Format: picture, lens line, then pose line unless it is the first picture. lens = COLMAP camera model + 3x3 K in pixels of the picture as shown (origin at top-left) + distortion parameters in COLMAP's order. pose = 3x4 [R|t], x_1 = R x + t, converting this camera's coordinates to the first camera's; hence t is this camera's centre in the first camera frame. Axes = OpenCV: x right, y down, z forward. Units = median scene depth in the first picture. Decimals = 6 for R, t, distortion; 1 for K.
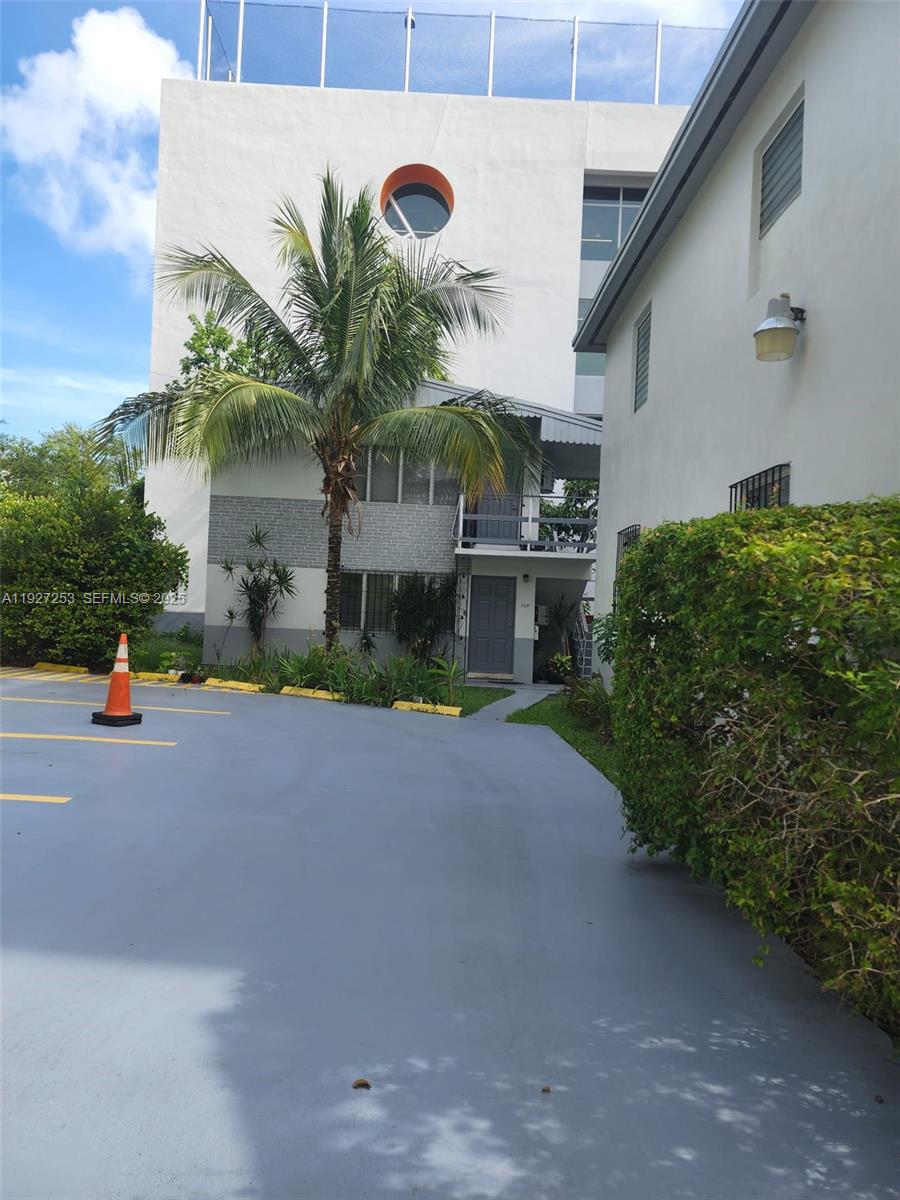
lens RADIAL K [[803.5, 0, 434.8], [0, 803.5, 600.7], [0, 0, 1]] dist [0.095283, -0.090543]
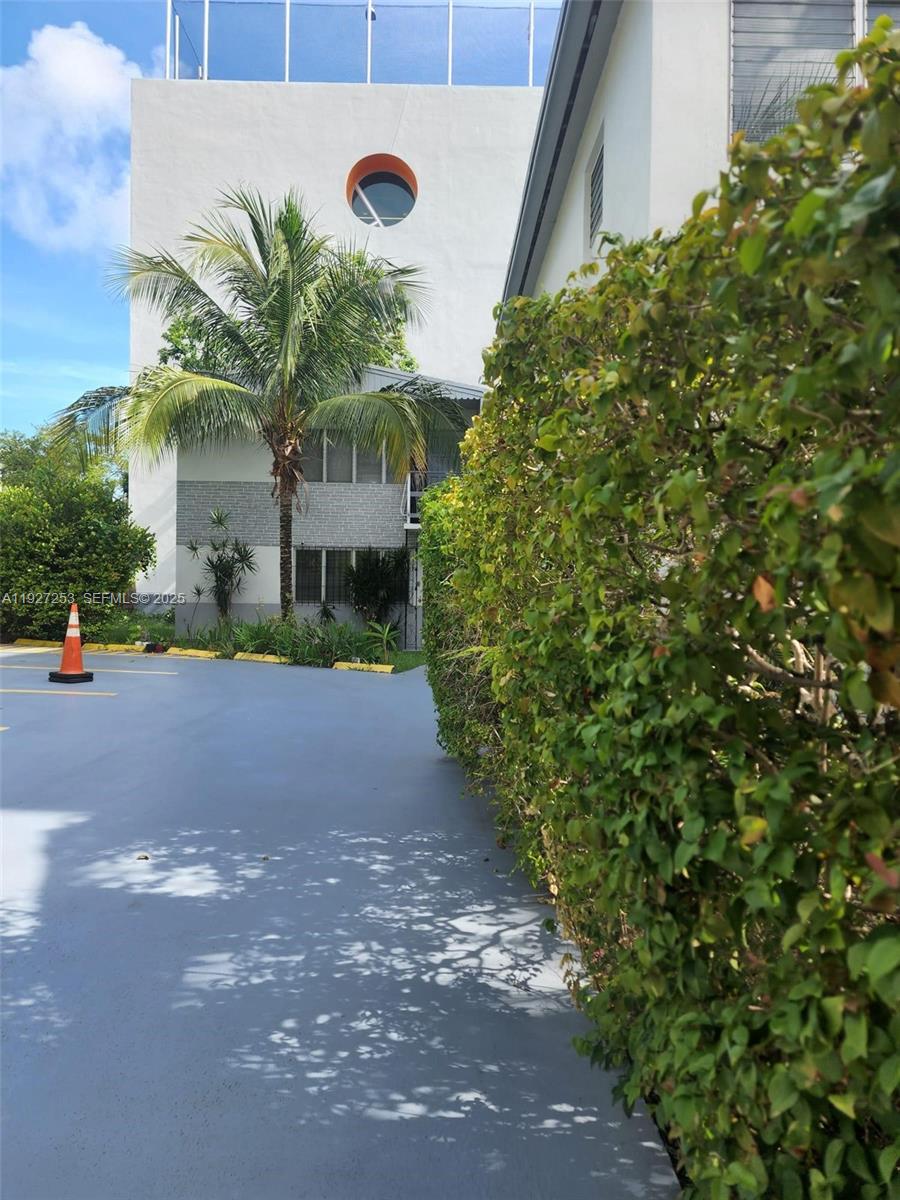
lens RADIAL K [[820.2, 0, 450.0], [0, 820.2, 600.0], [0, 0, 1]] dist [0.088251, -0.084934]
pose [[0.999565, -0.028322, -0.008206, 0.103724], [0.028479, 0.999400, 0.019710, 0.018691], [0.007643, -0.019935, 0.999772, -0.110385]]
